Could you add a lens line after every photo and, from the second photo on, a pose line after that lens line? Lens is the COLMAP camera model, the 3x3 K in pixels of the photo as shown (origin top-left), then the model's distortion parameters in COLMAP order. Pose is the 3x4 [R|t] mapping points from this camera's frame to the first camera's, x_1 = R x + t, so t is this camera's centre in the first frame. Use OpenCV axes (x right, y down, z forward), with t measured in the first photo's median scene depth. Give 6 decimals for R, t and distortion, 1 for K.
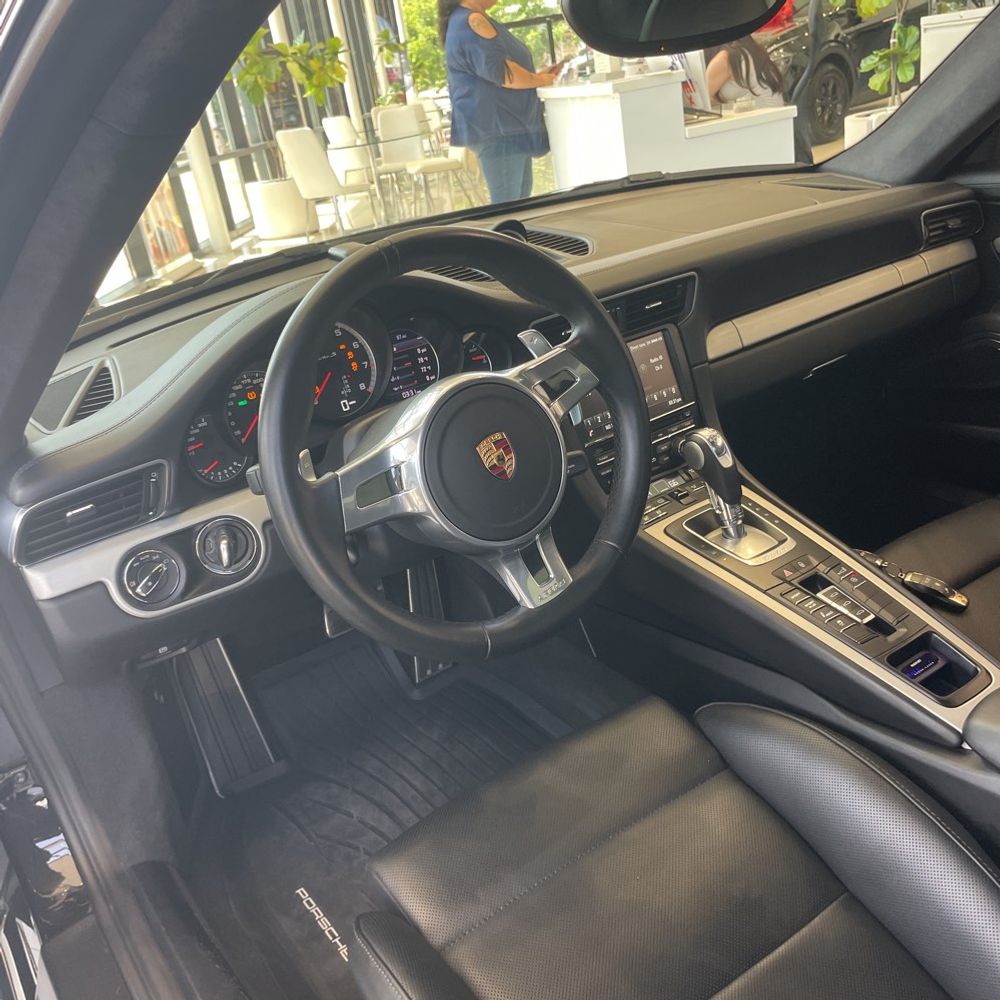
lens RADIAL K [[1017.4, 0, 505.2], [0, 1017.4, 492.4], [0, 0, 1]] dist [0.093094, -0.131674]
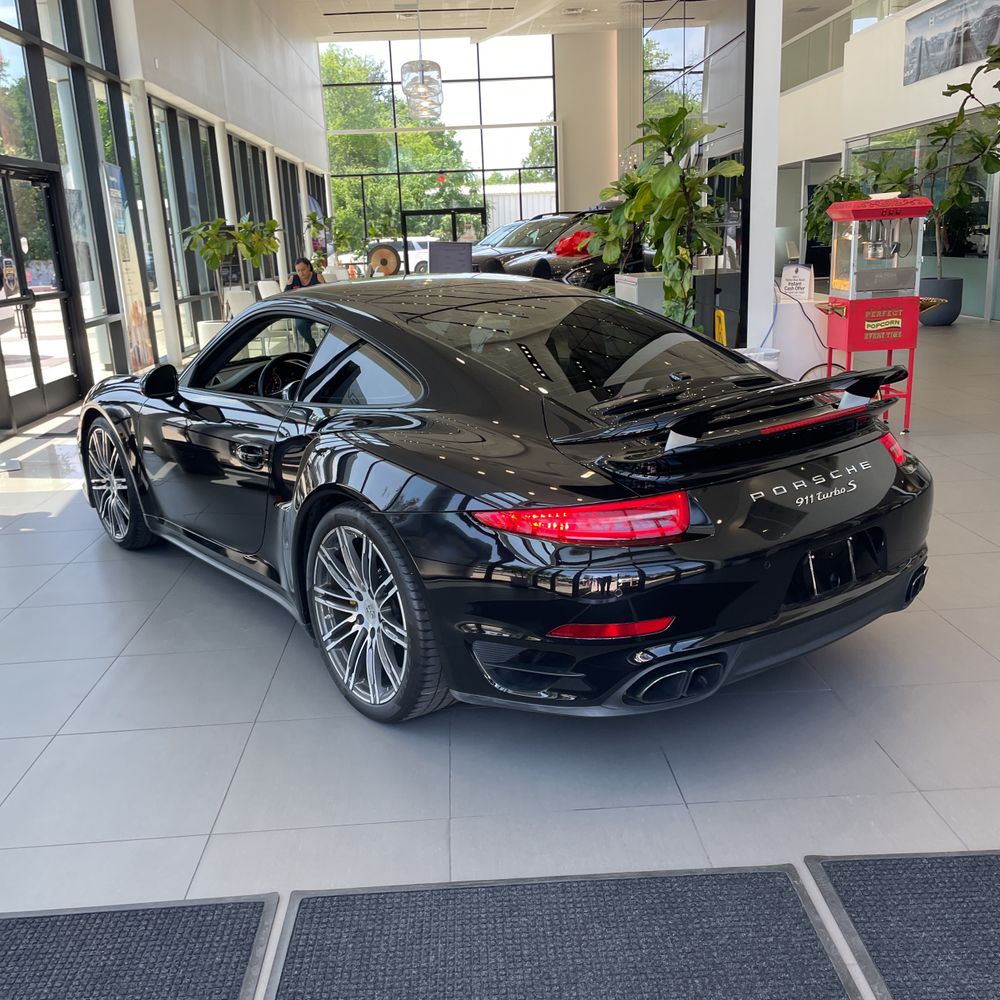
lens RADIAL K [[1017.4, 0, 505.2], [0, 1017.4, 492.4], [0, 0, 1]] dist [0.093094, -0.131674]
pose [[0.991510, 0.089518, 0.094307, 0.041108], [-0.074759, 0.985882, -0.149826, 0.085956], [-0.106387, 0.141504, 0.984204, -0.310984]]
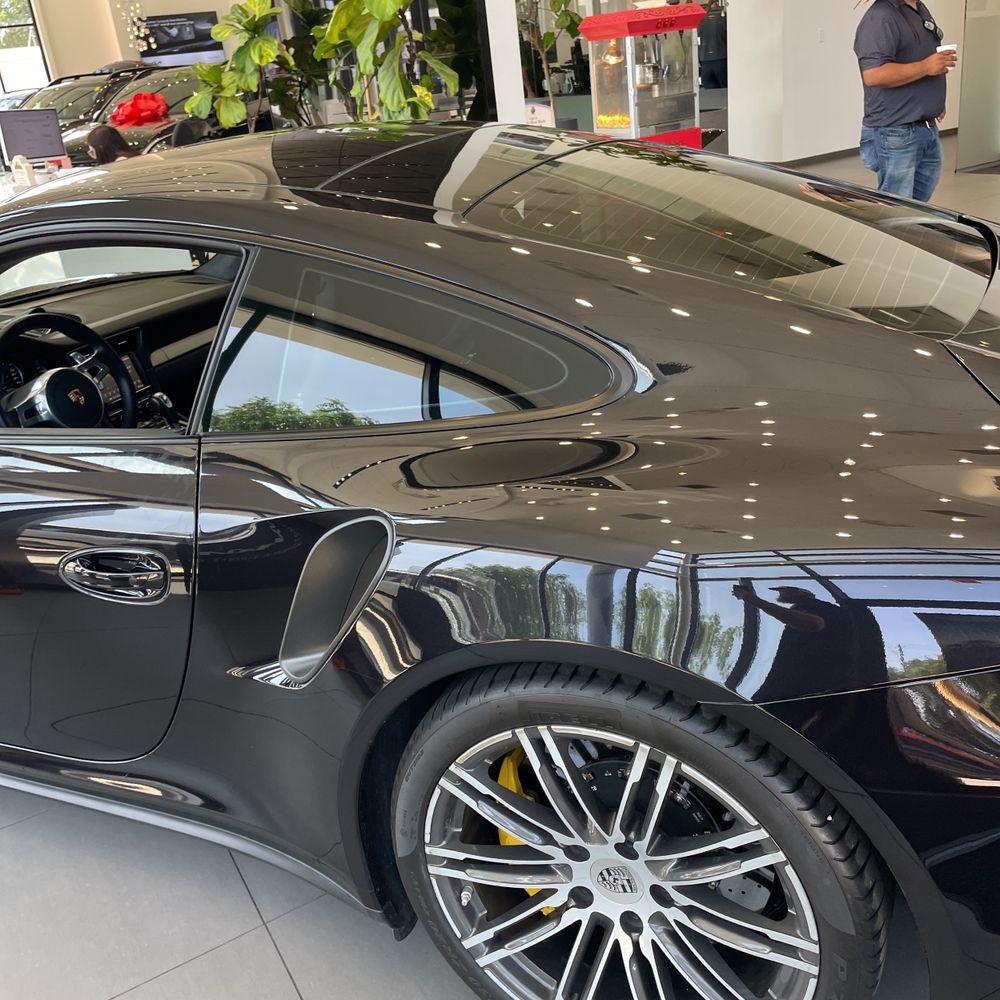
lens RADIAL K [[1017.4, 0, 505.2], [0, 1017.4, 492.4], [0, 0, 1]] dist [0.093094, -0.131674]
pose [[0.856213, -0.142505, 0.496580, -0.031804], [0.171812, 0.985036, -0.013564, 0.032885], [-0.487217, 0.096932, 0.867885, -0.138467]]
